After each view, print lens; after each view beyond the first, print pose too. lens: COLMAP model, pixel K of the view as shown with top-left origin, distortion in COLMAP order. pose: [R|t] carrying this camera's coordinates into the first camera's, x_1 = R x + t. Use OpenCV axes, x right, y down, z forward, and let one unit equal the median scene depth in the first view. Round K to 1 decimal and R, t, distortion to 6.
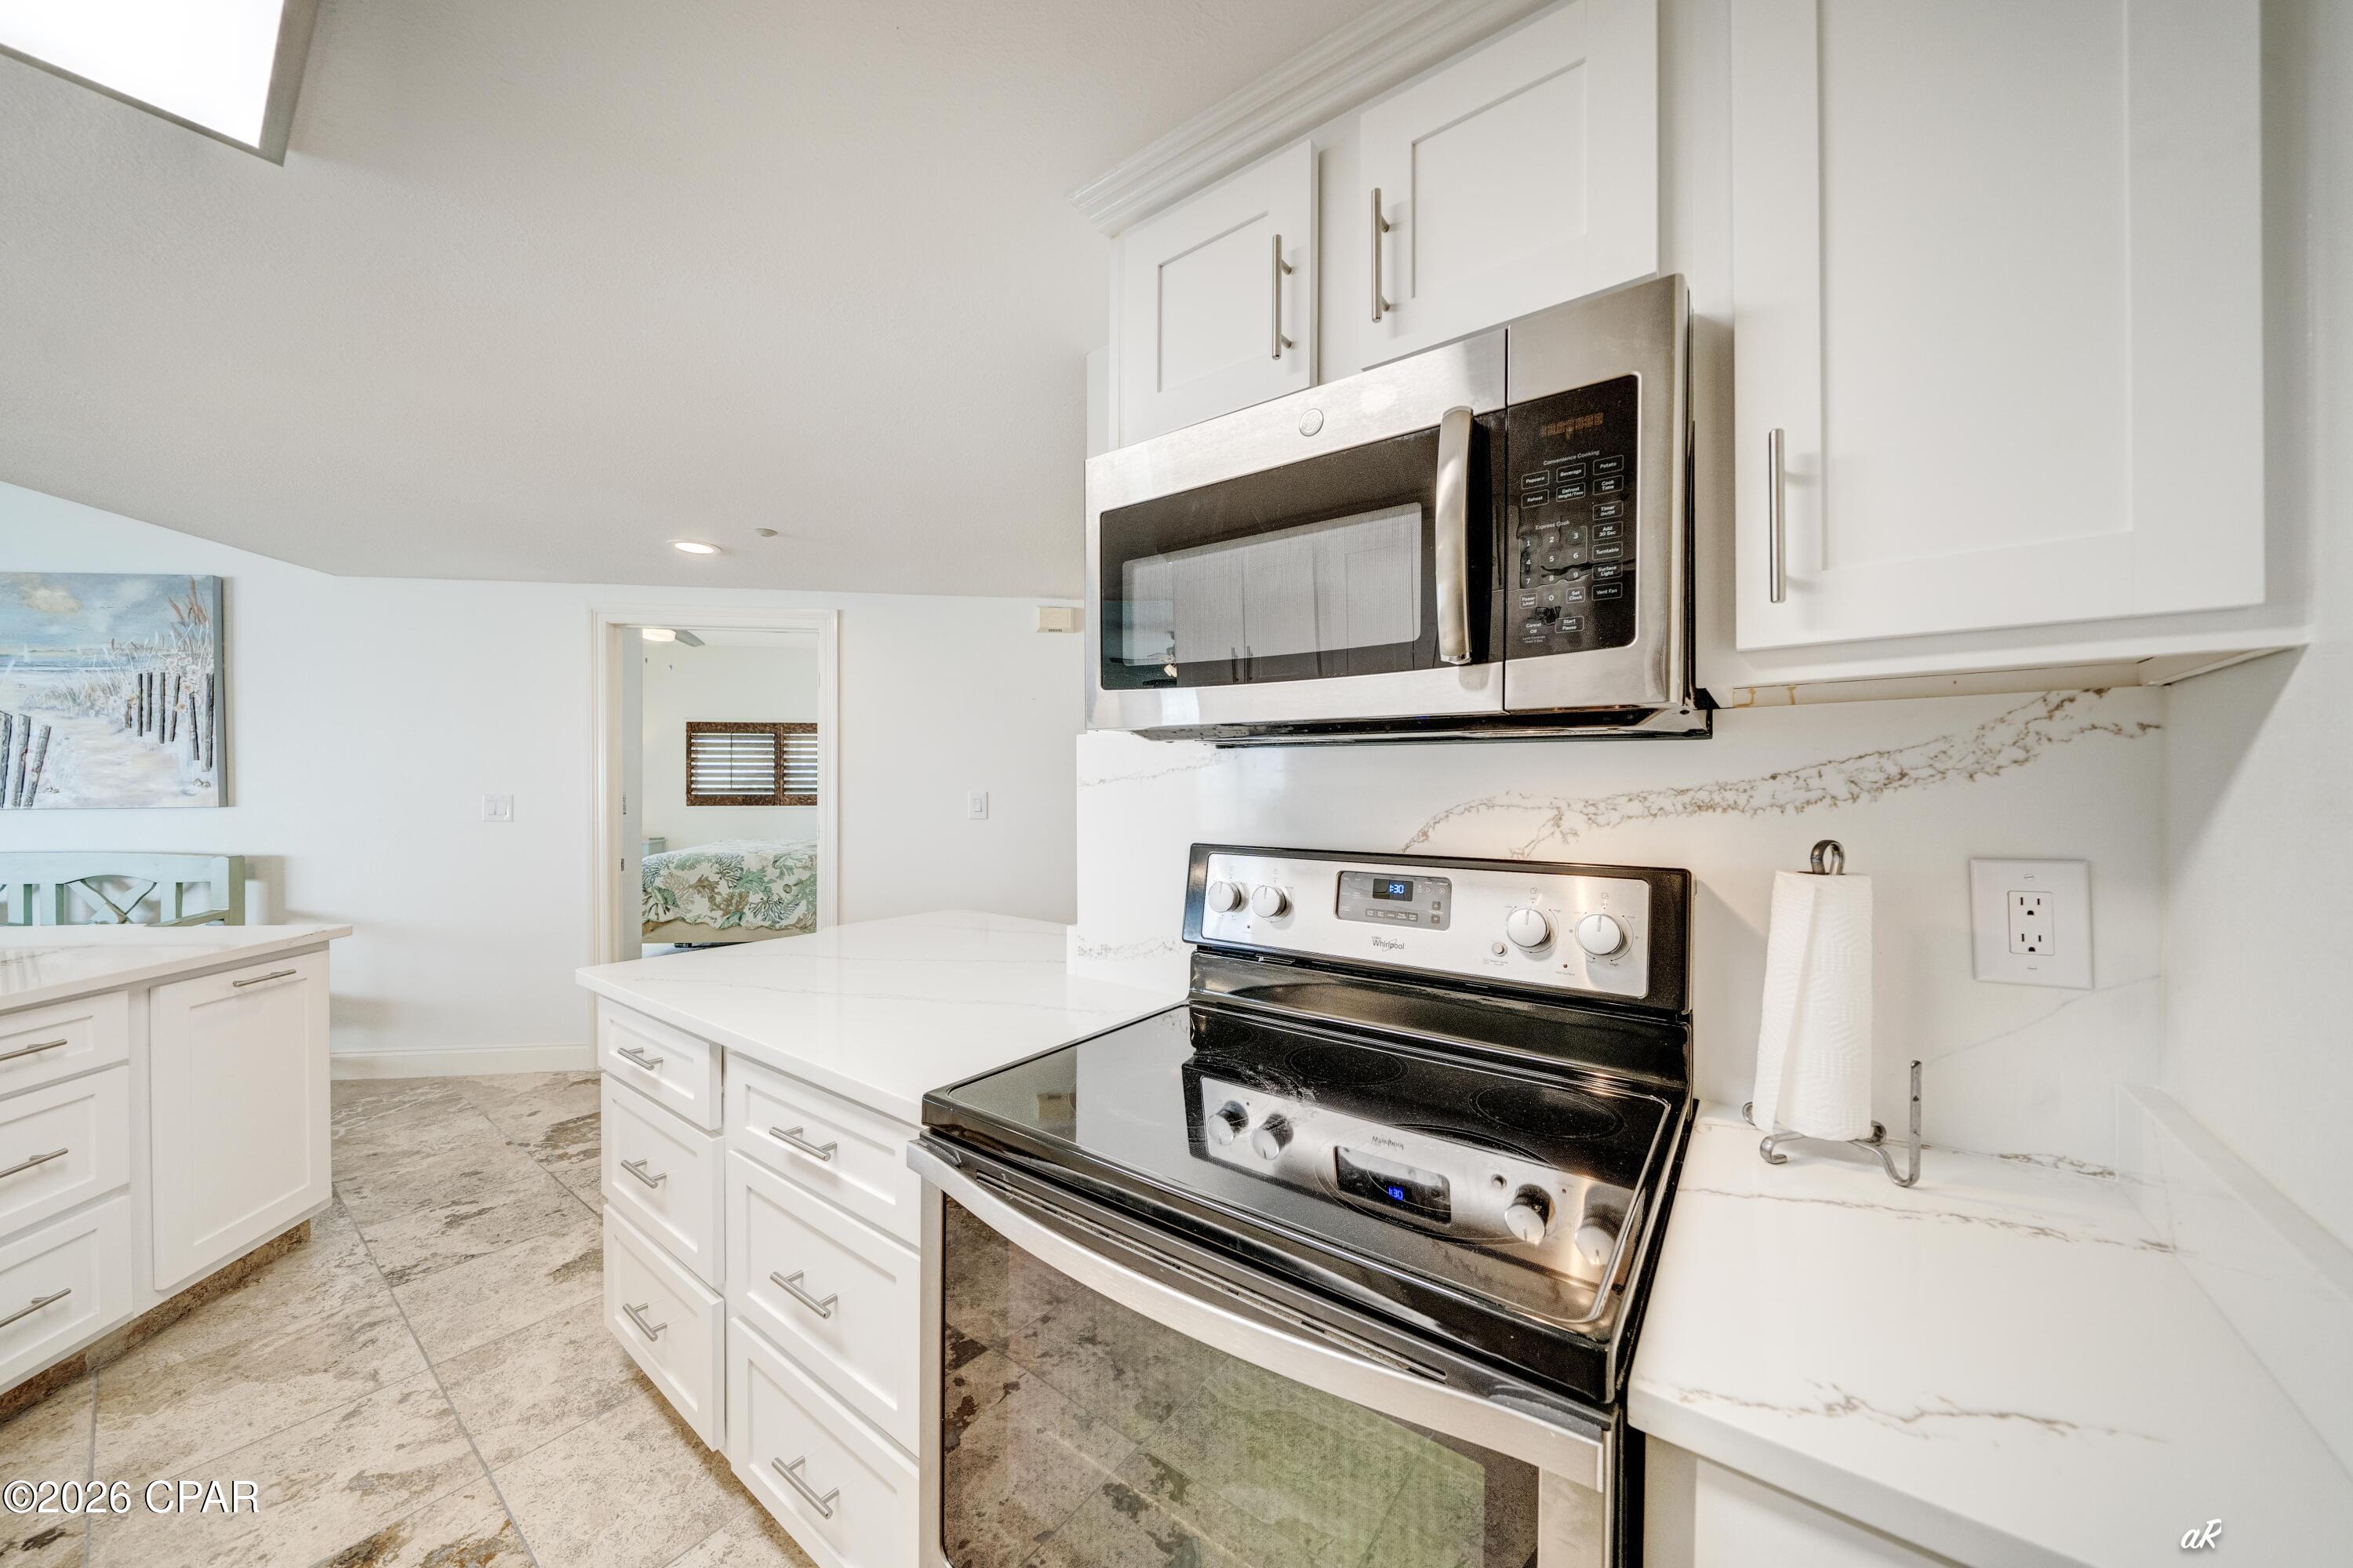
lens RADIAL K [[812.6, 0, 1174.6], [0, 812.6, 786.4], [0, 0, 1]] dist [-0.007068, -0.000280]
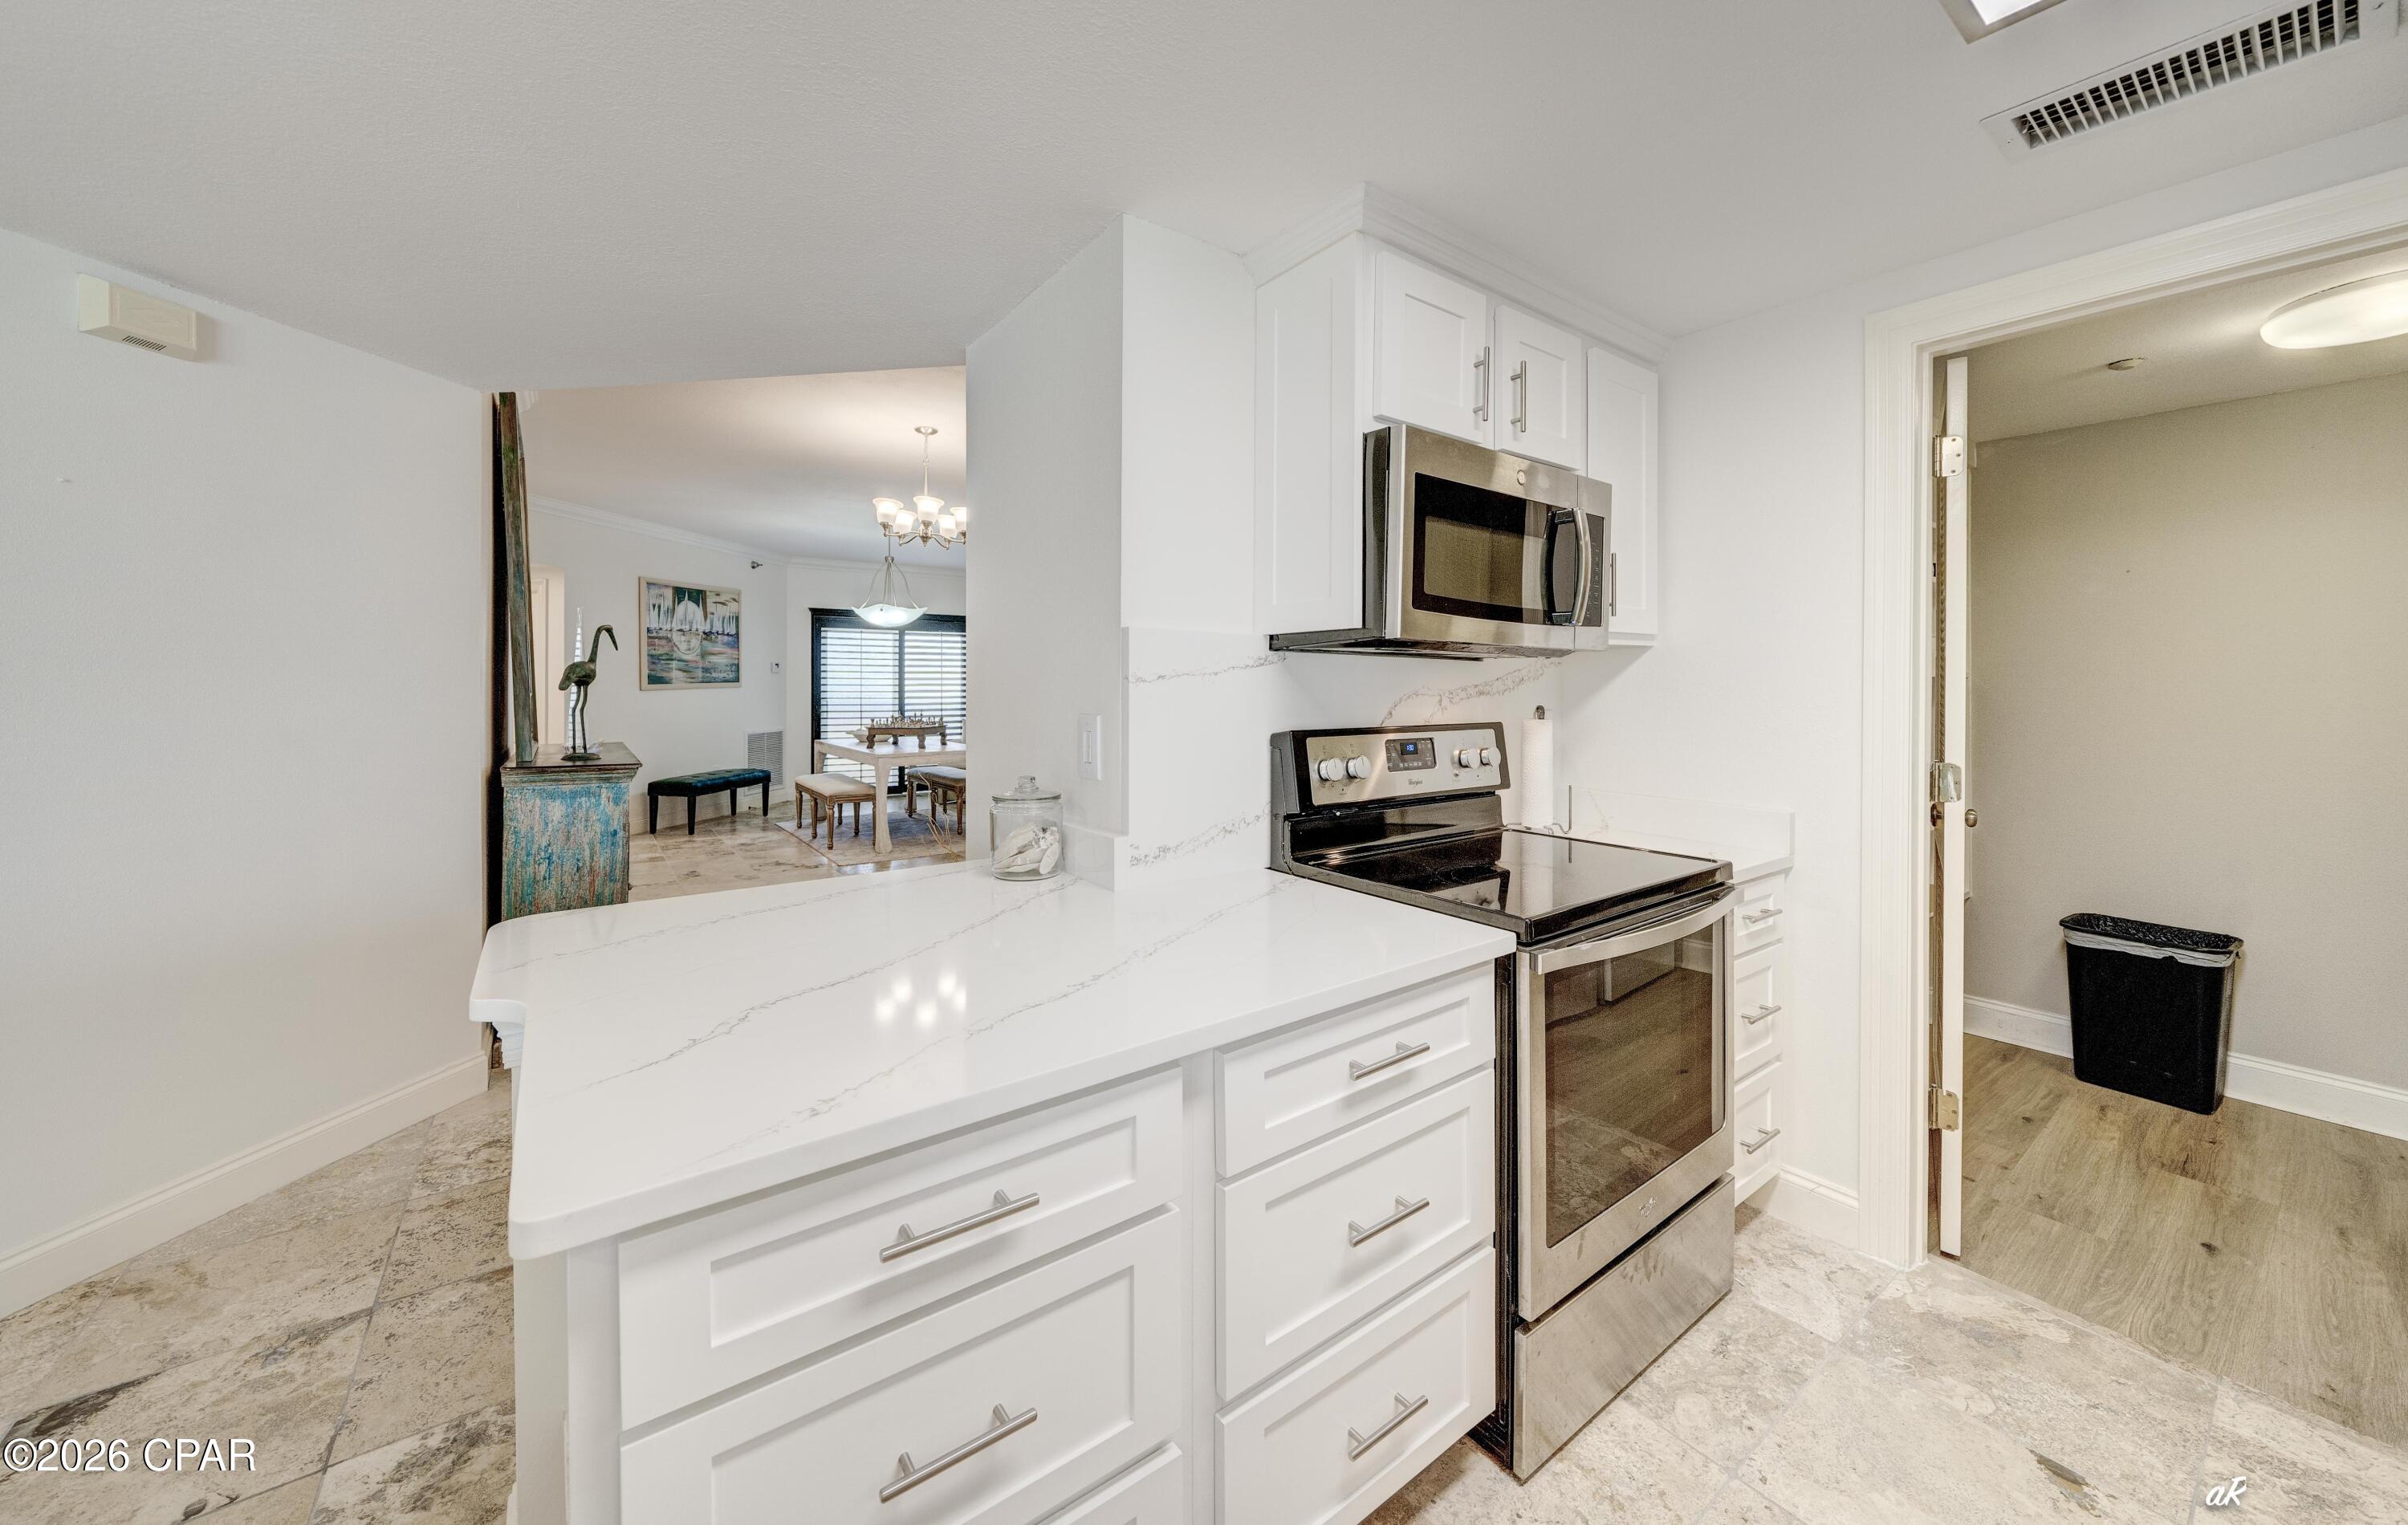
lens RADIAL K [[862.3, 0, 1228.2], [0, 862.3, 684.3], [0, 0, 1]] dist [-0.009136, 0.000130]
pose [[0.262455, -0.000451, 0.964944, -0.954593], [-0.001124, 0.999999, 0.000774, 0.000140], [-0.964944, -0.001288, 0.262454, 0.589662]]
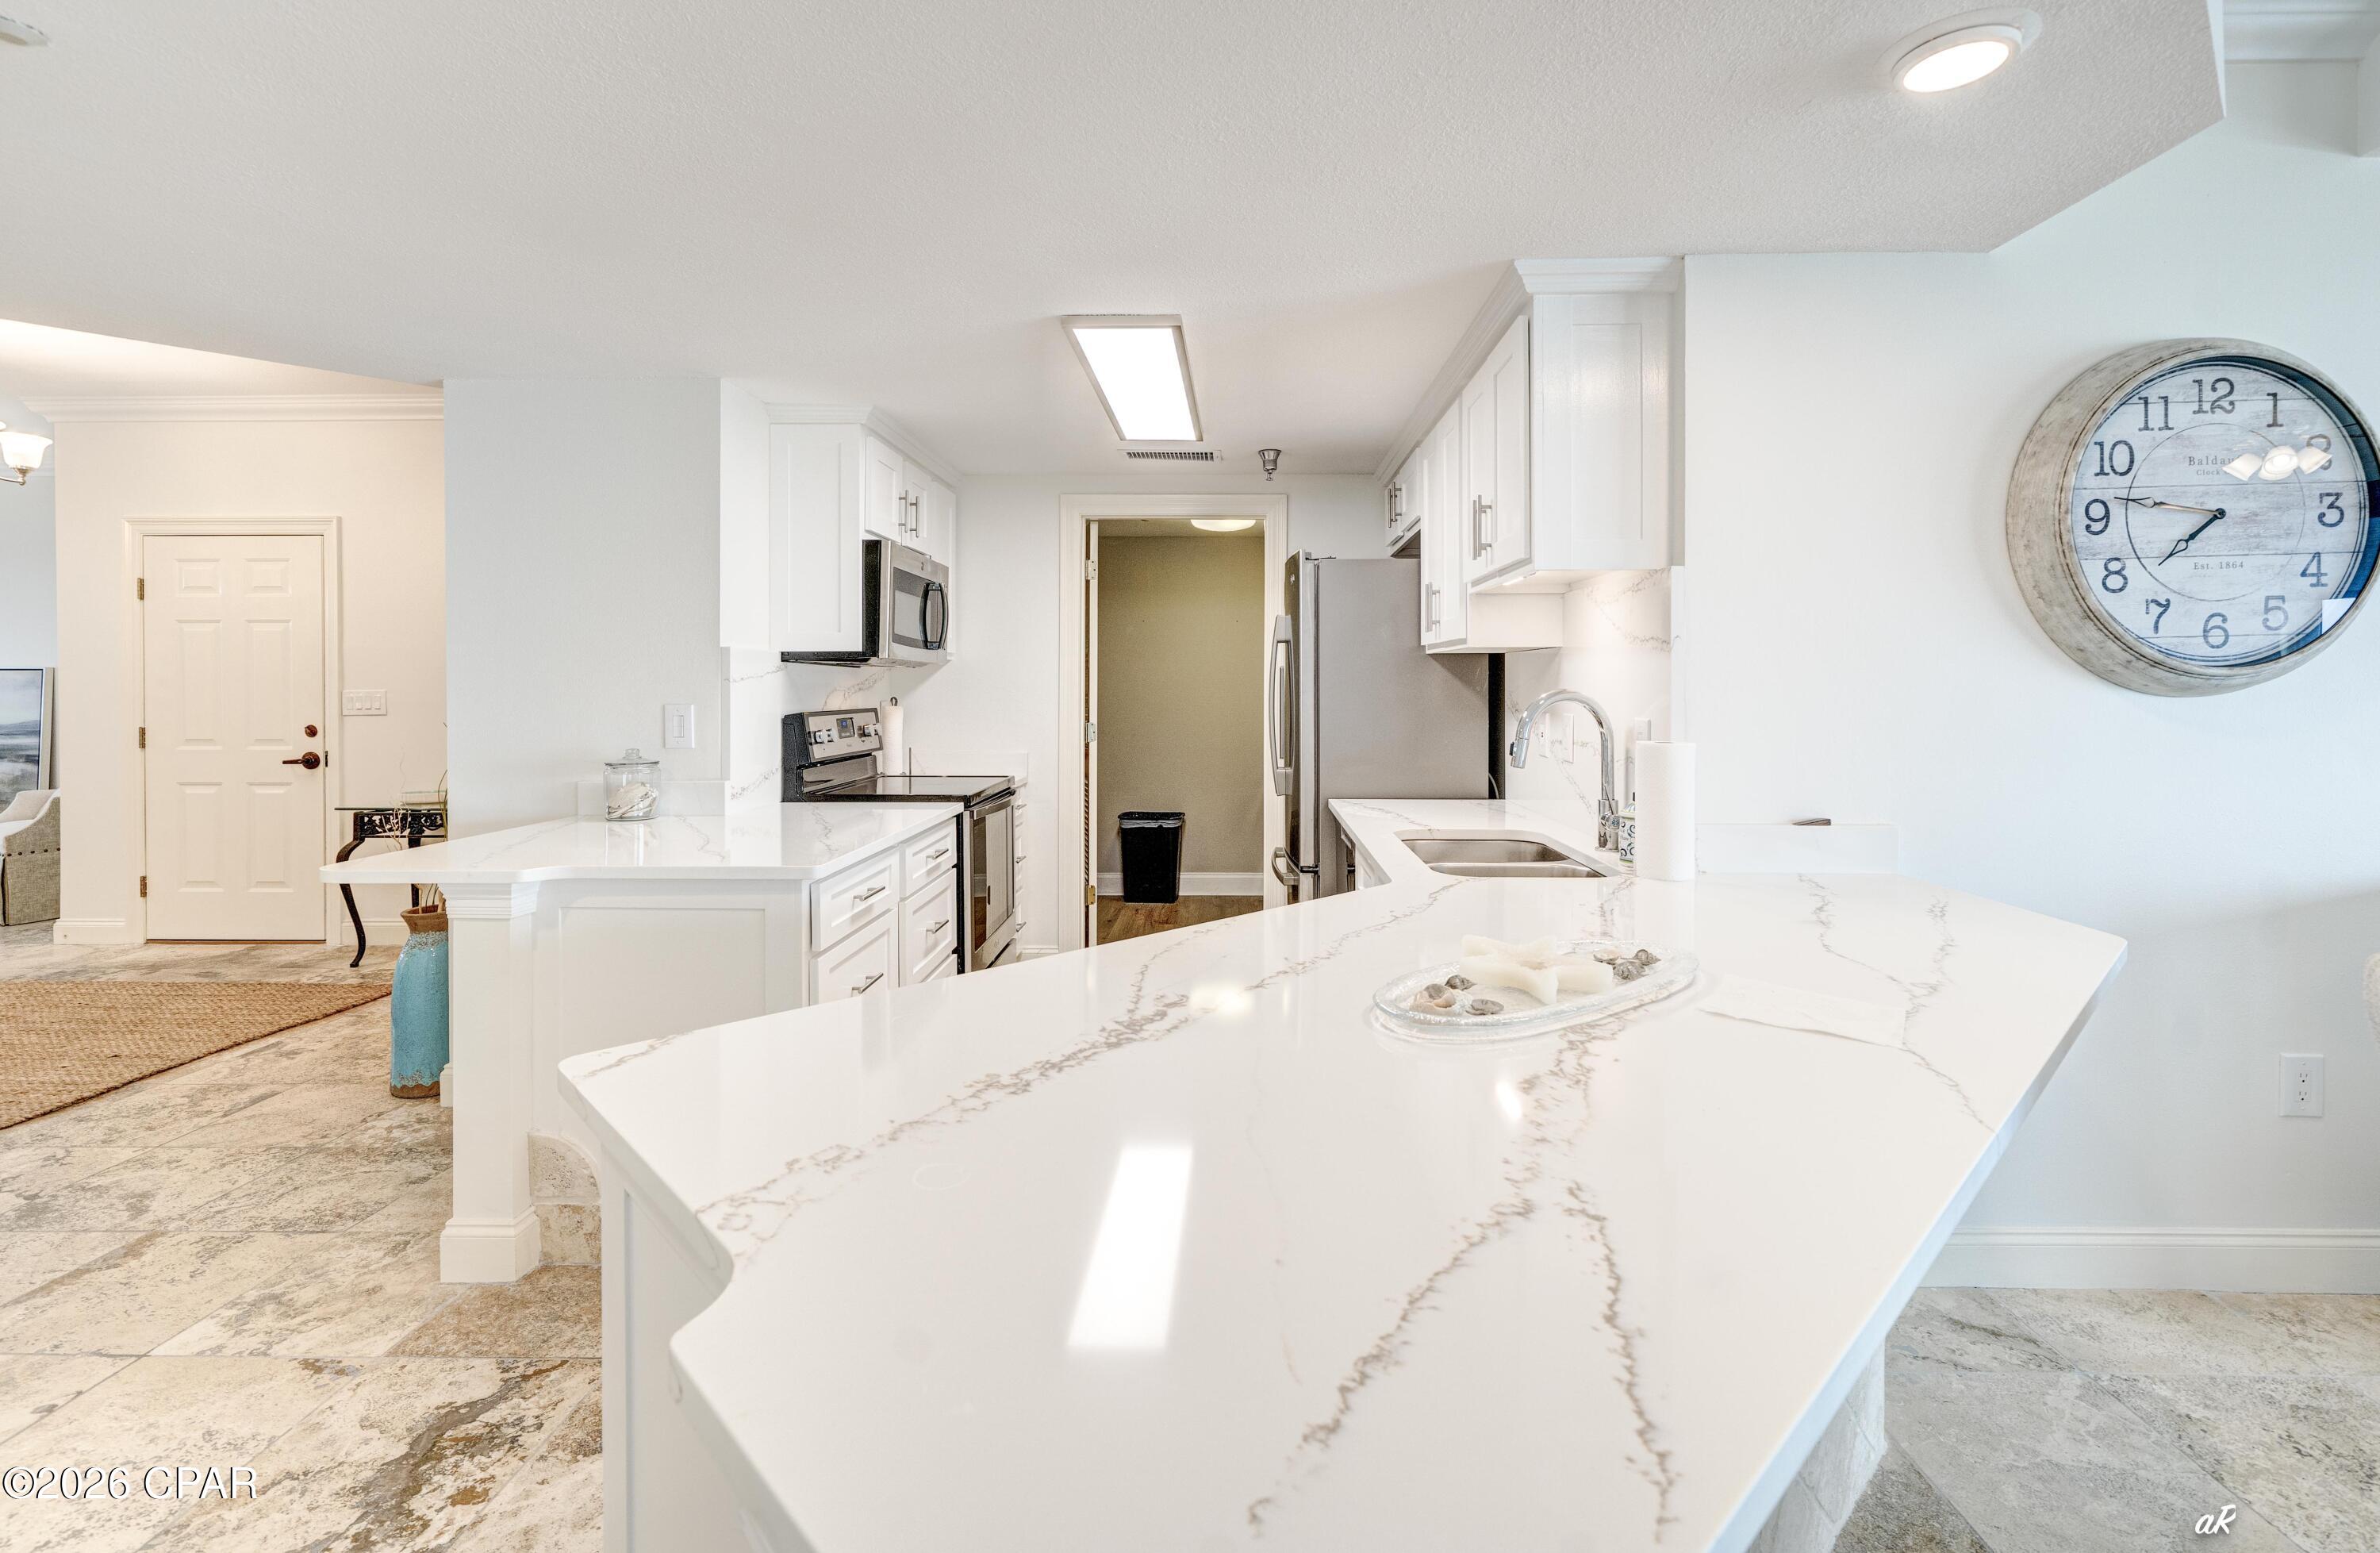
lens RADIAL K [[1054.5, 0, 1212.6], [0, 1054.5, 694.0], [0, 0, 1]] dist [0.000842, 0.000040]
pose [[-0.596058, -0.009670, 0.802883, -1.939264], [-0.002229, 0.999944, 0.010389, -0.001575], [-0.802938, 0.004403, -0.596046, 1.295566]]
